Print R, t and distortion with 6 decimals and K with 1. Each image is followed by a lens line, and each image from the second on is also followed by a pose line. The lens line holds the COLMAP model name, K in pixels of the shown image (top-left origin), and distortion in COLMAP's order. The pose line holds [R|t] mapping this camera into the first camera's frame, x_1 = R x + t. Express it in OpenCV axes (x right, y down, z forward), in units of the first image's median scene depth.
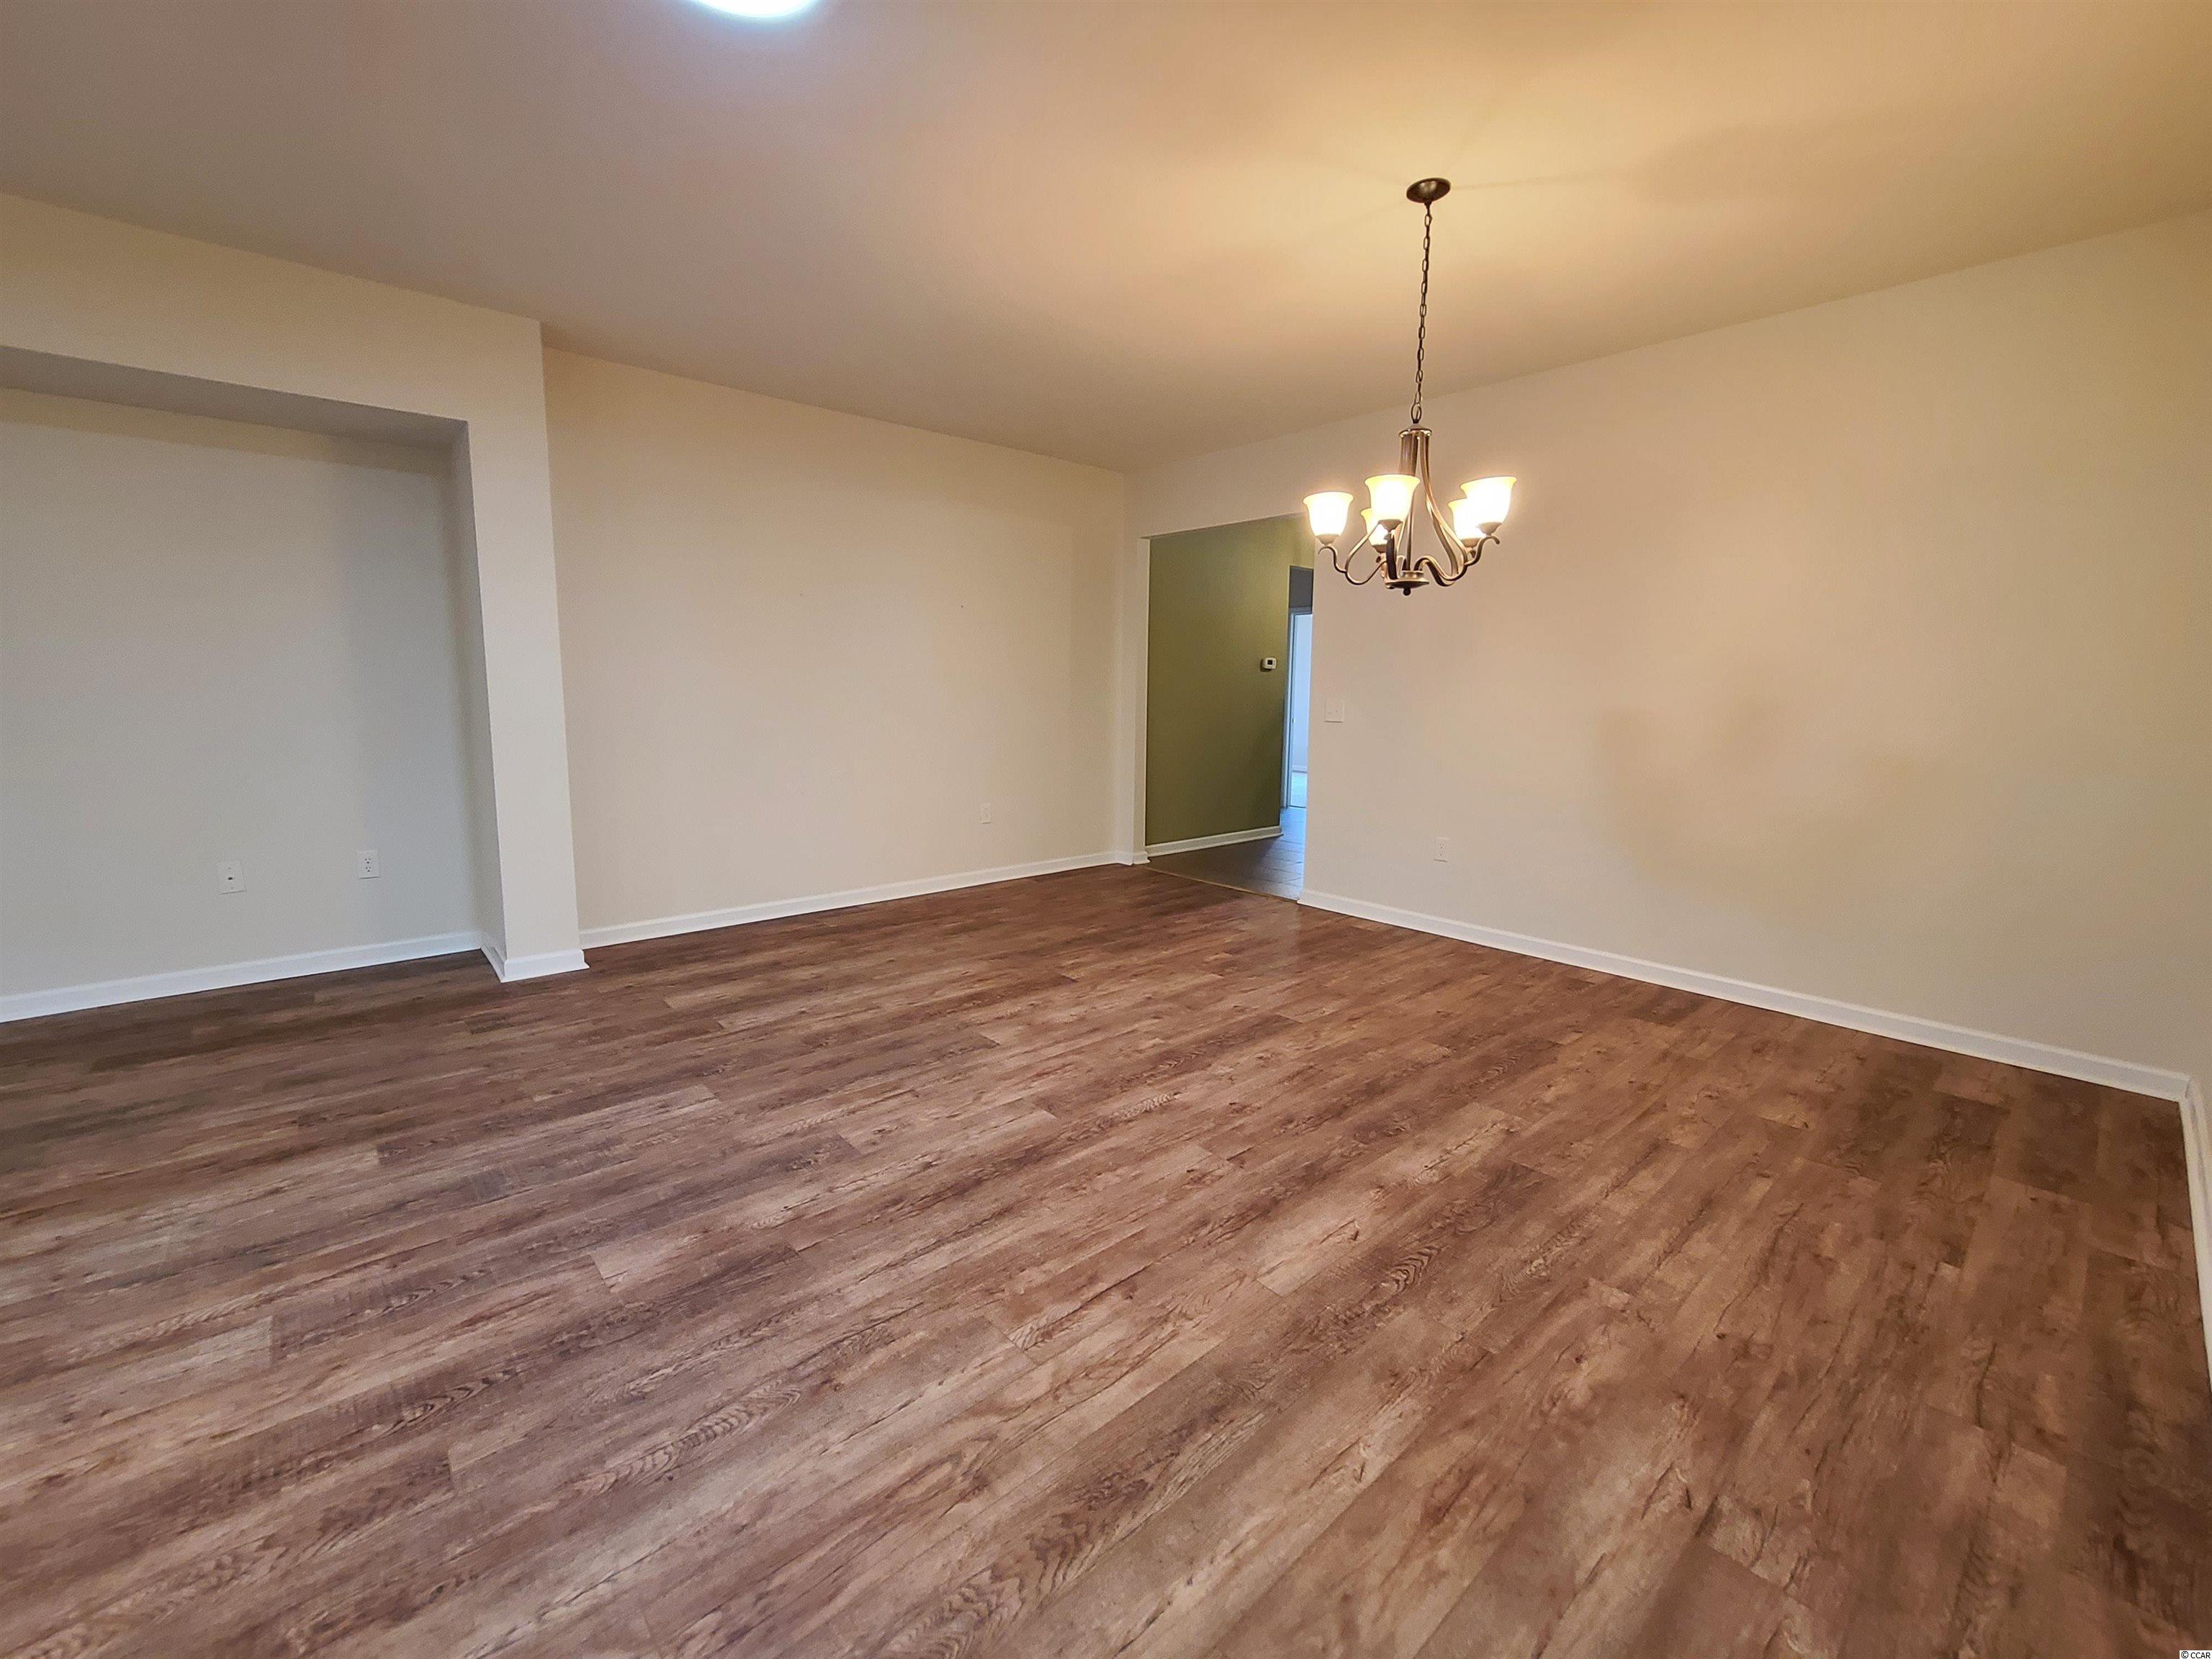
lens RADIAL K [[909.9, 0, 1102.6], [0, 909.9, 819.6], [0, 0, 1]] dist [-0.002370, -0.000622]
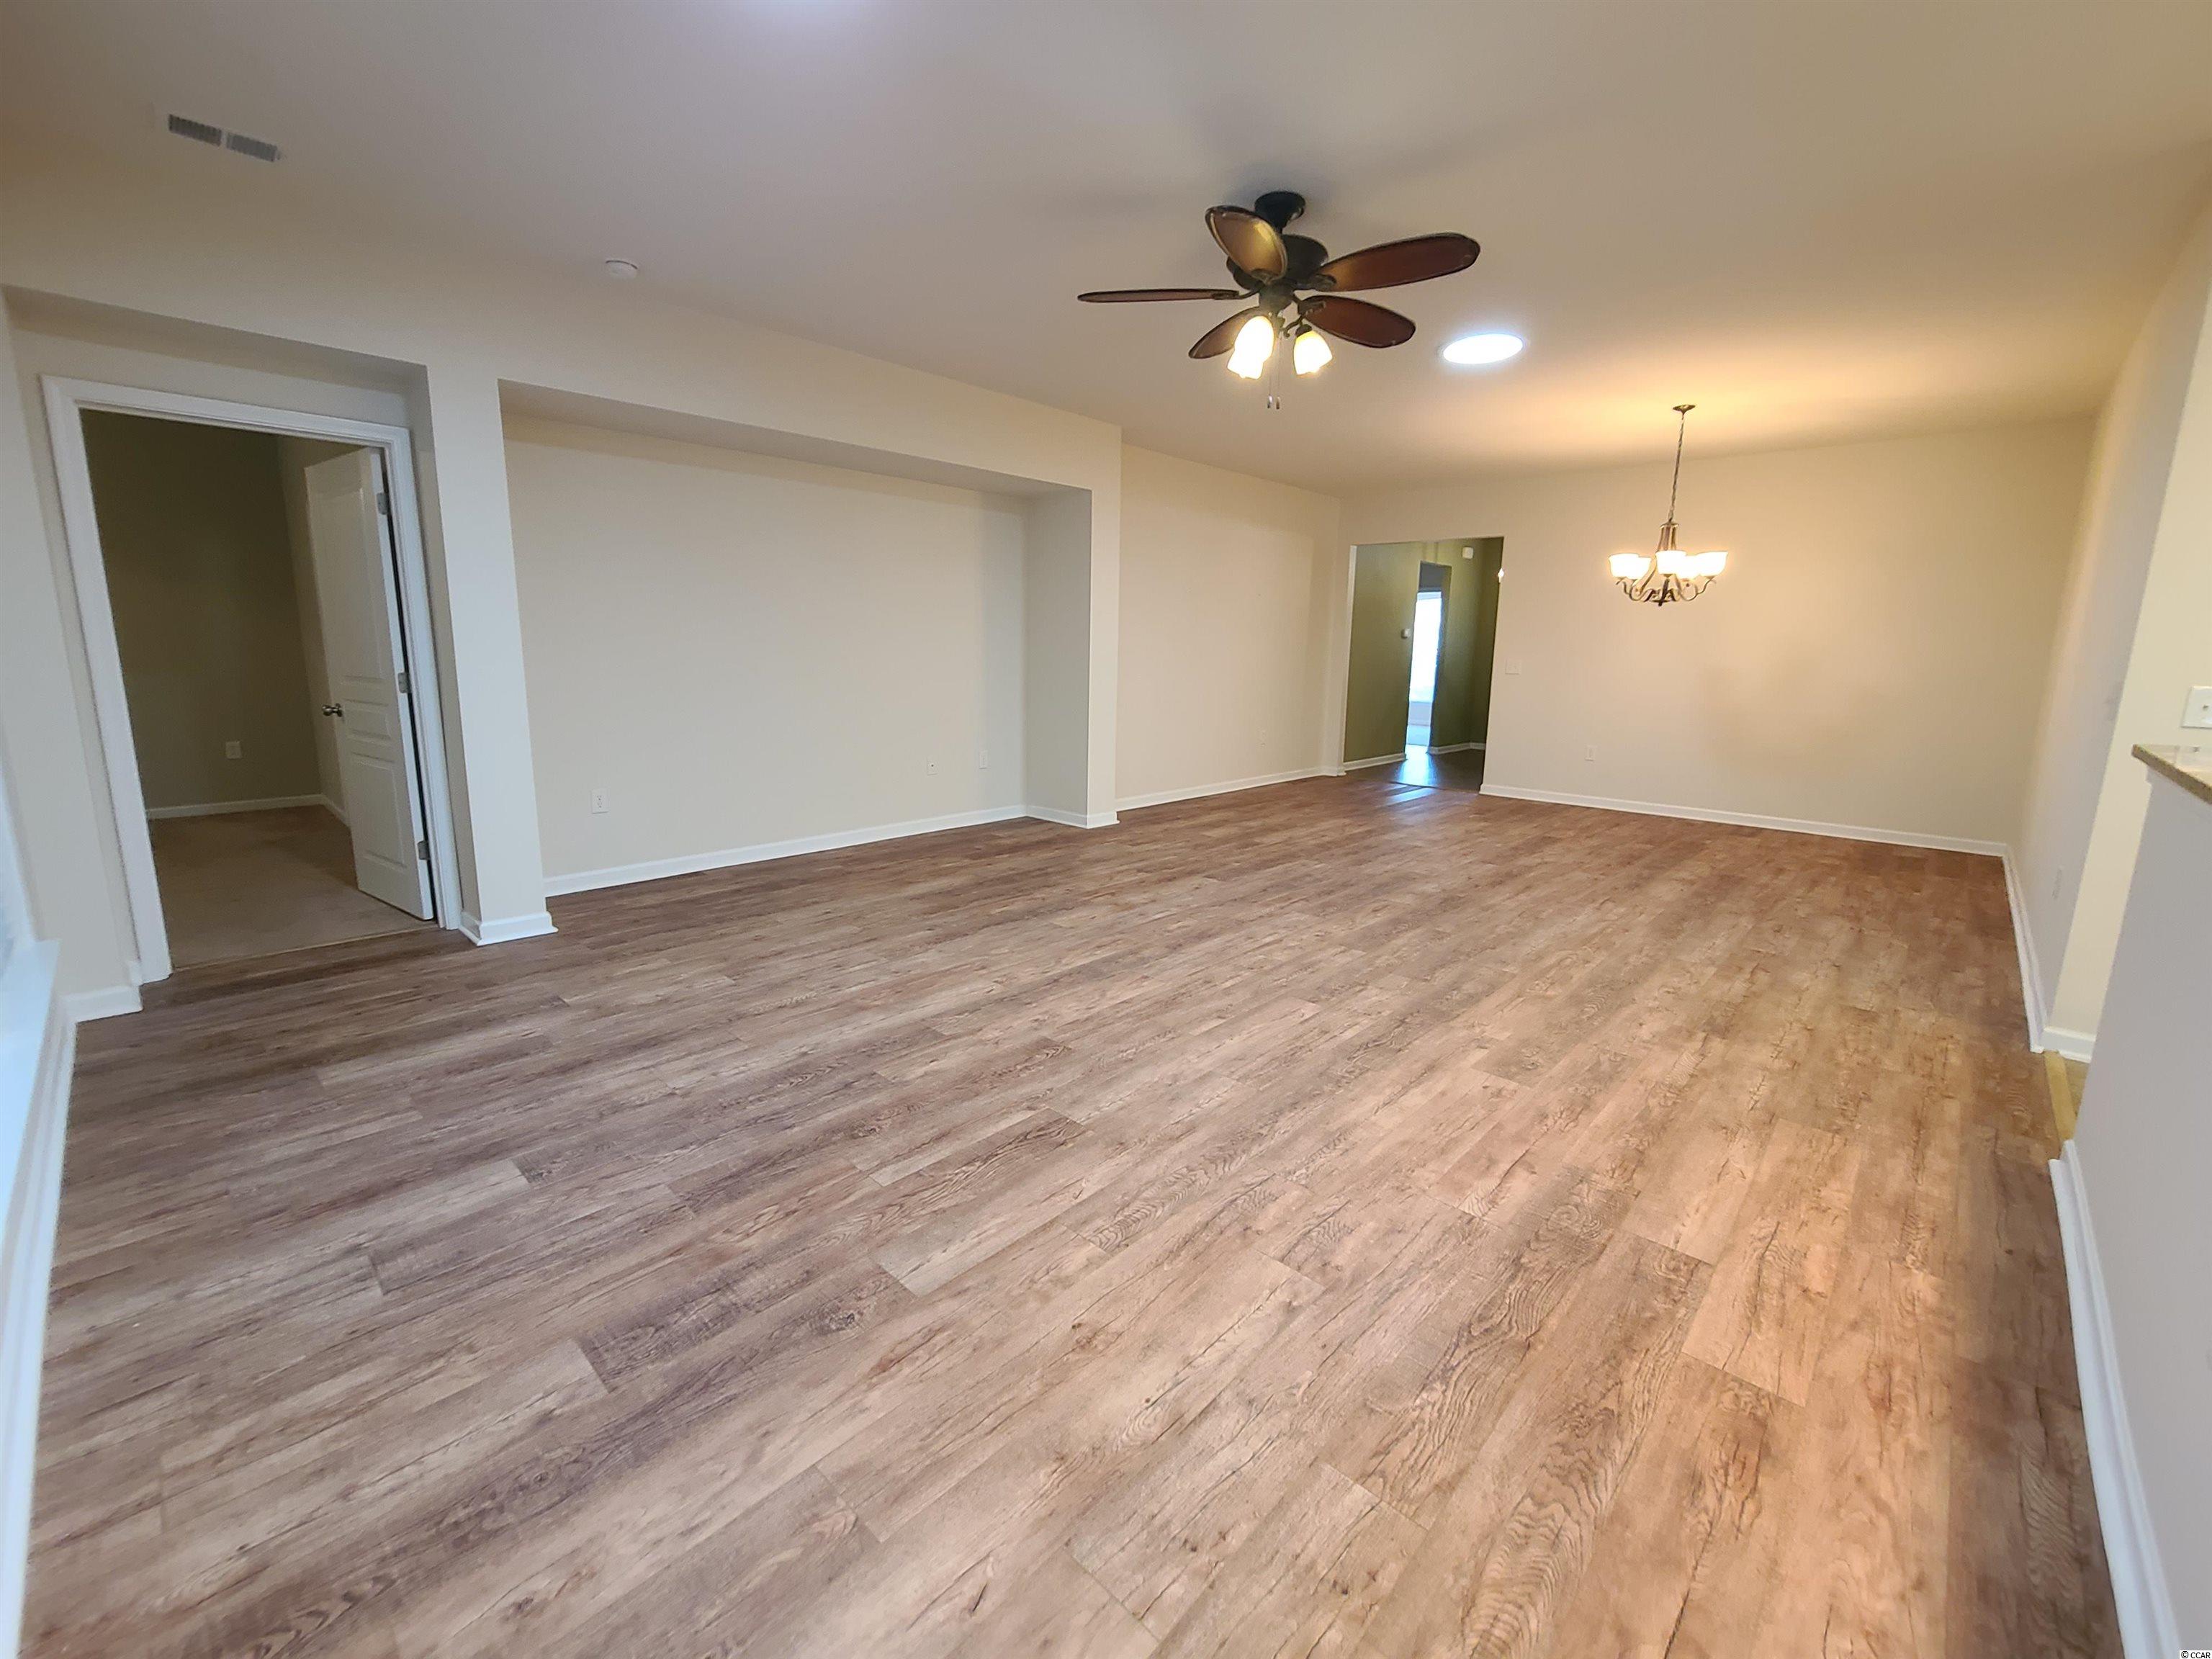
lens RADIAL K [[909.9, 0, 1110.5], [0, 909.9, 815.7], [0, 0, 1]] dist [-0.002370, -0.000622]
pose [[0.995393, -0.012887, 0.095009, -1.166825], [0.009395, 0.999267, 0.037115, 0.141046], [-0.095418, -0.036051, 0.994784, -0.974110]]
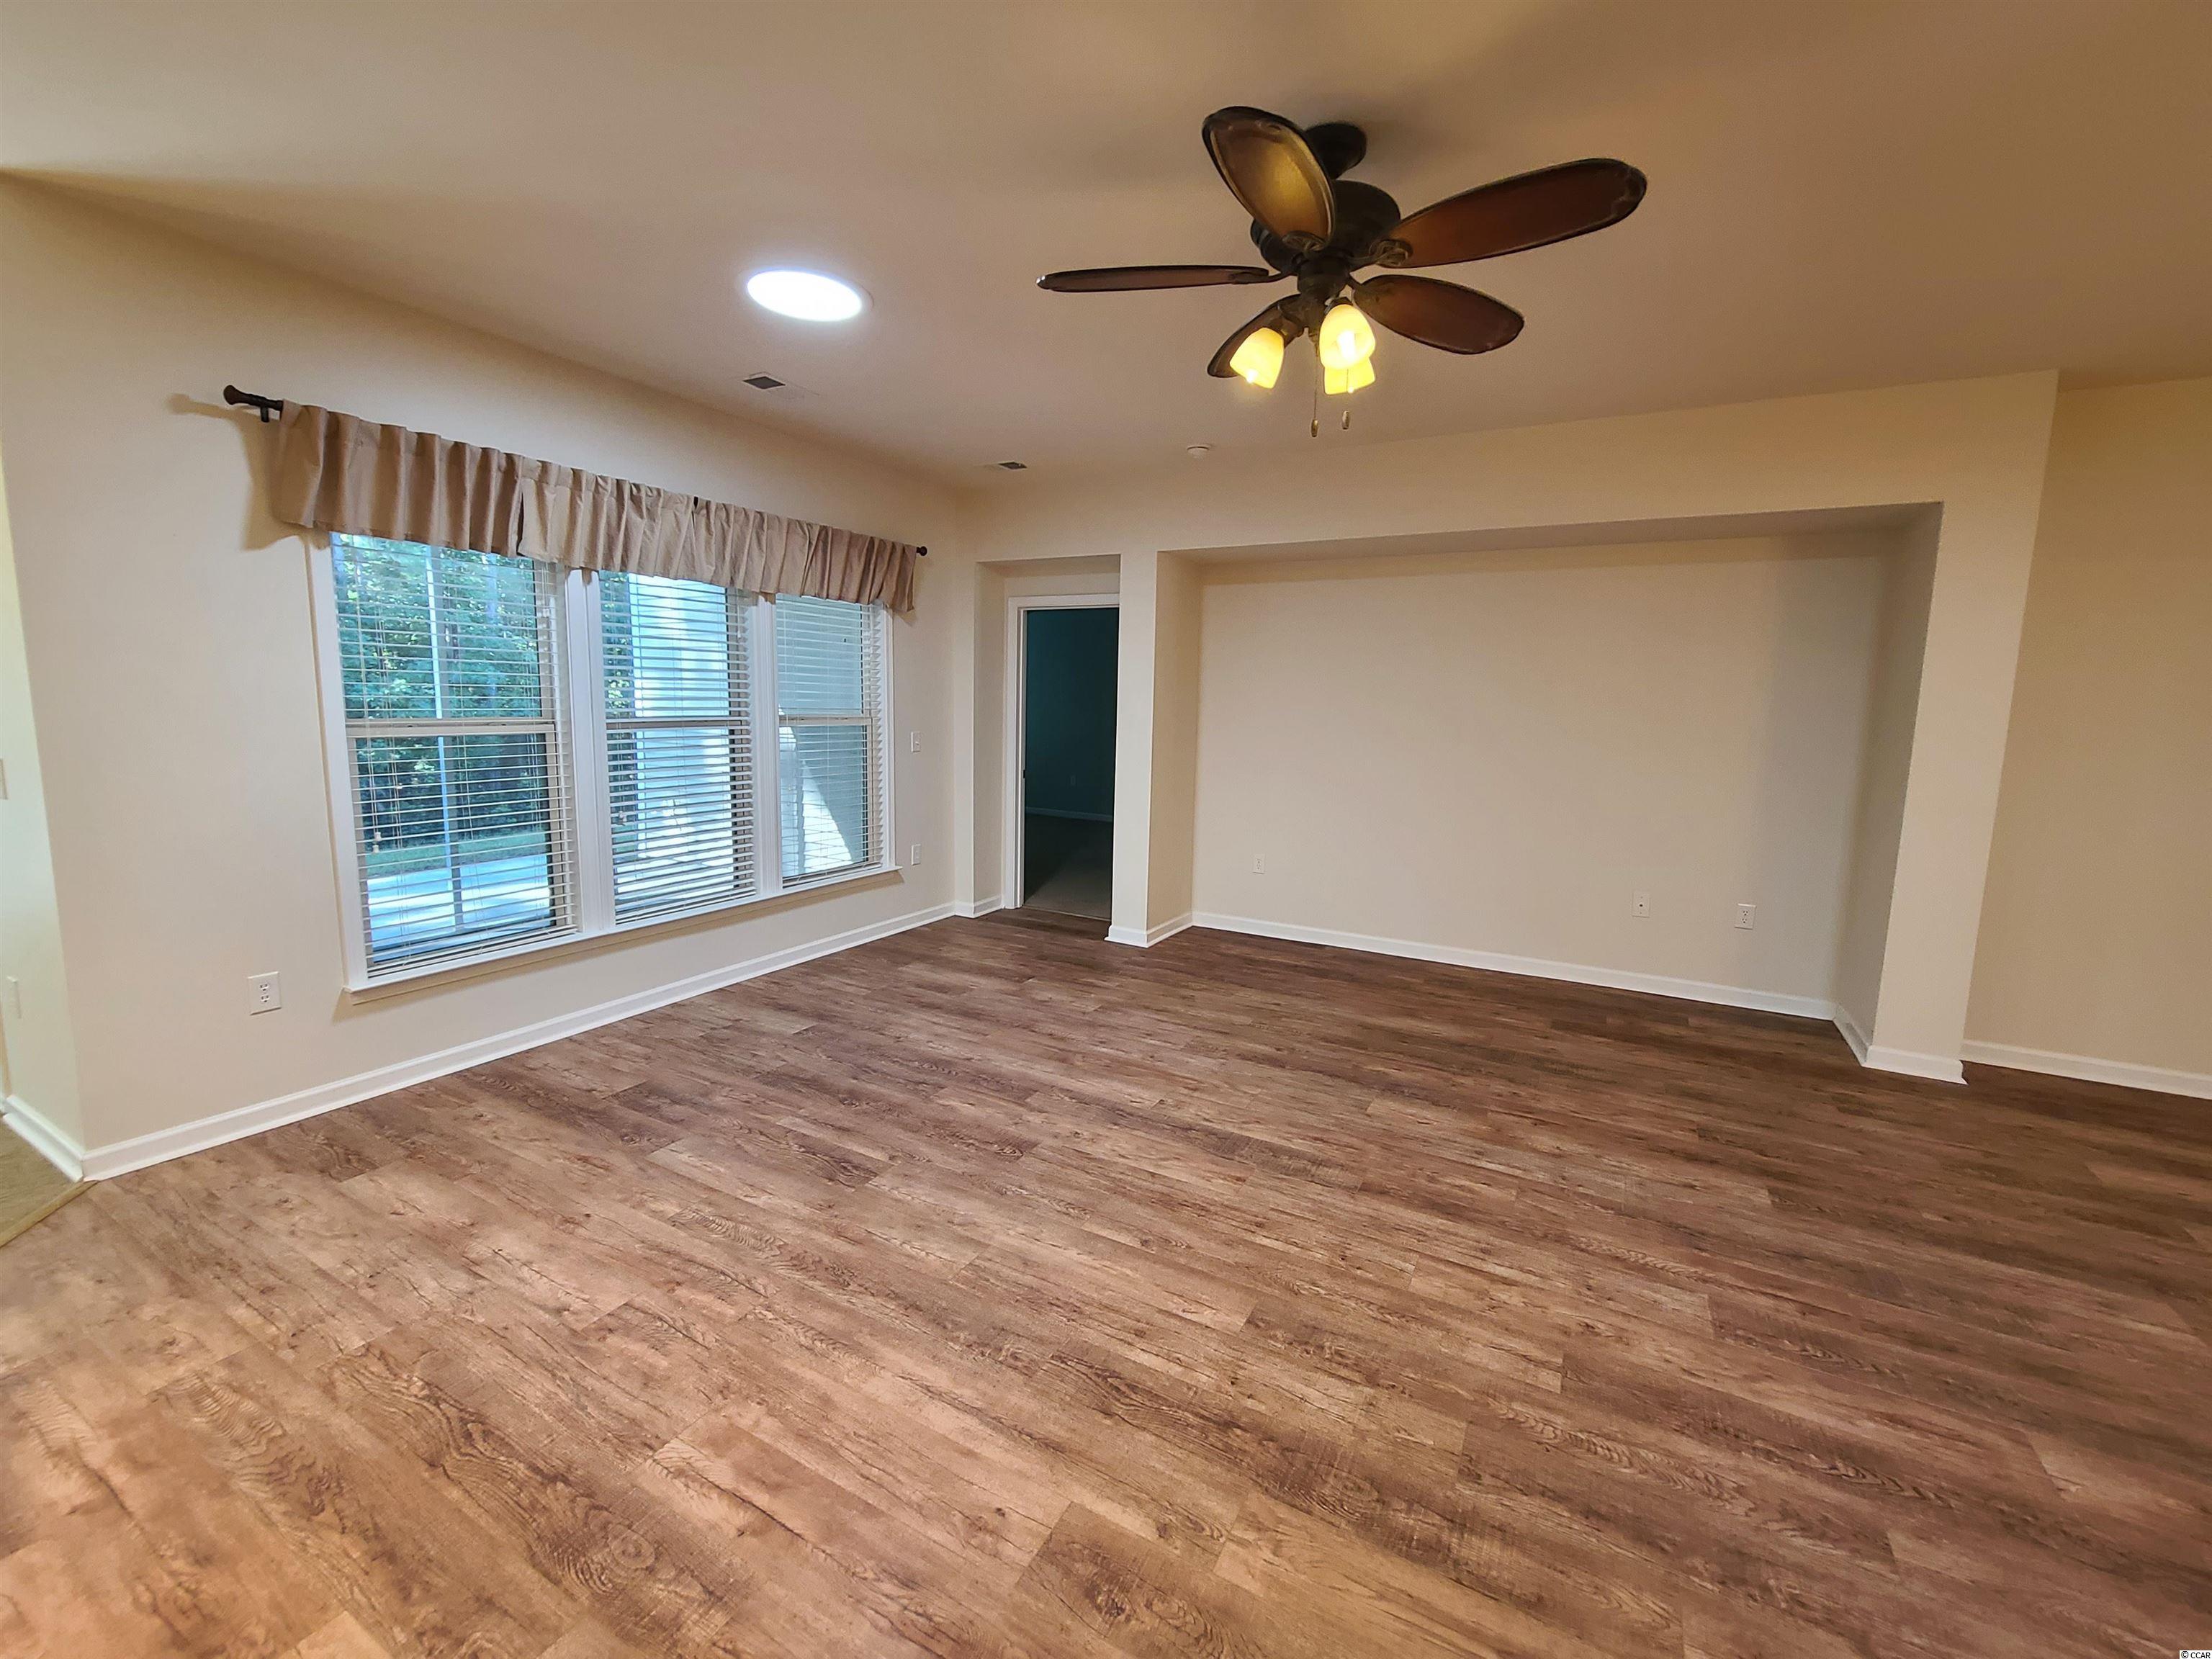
lens RADIAL K [[909.9, 0, 1112.0], [0, 909.9, 818.8], [0, 0, 1]] dist [-0.002370, -0.000622]
pose [[0.339710, 0.122247, -0.932552, -0.081394], [-0.157555, 0.984903, 0.071716, -0.040038], [0.927240, 0.122565, 0.353841, -0.197633]]
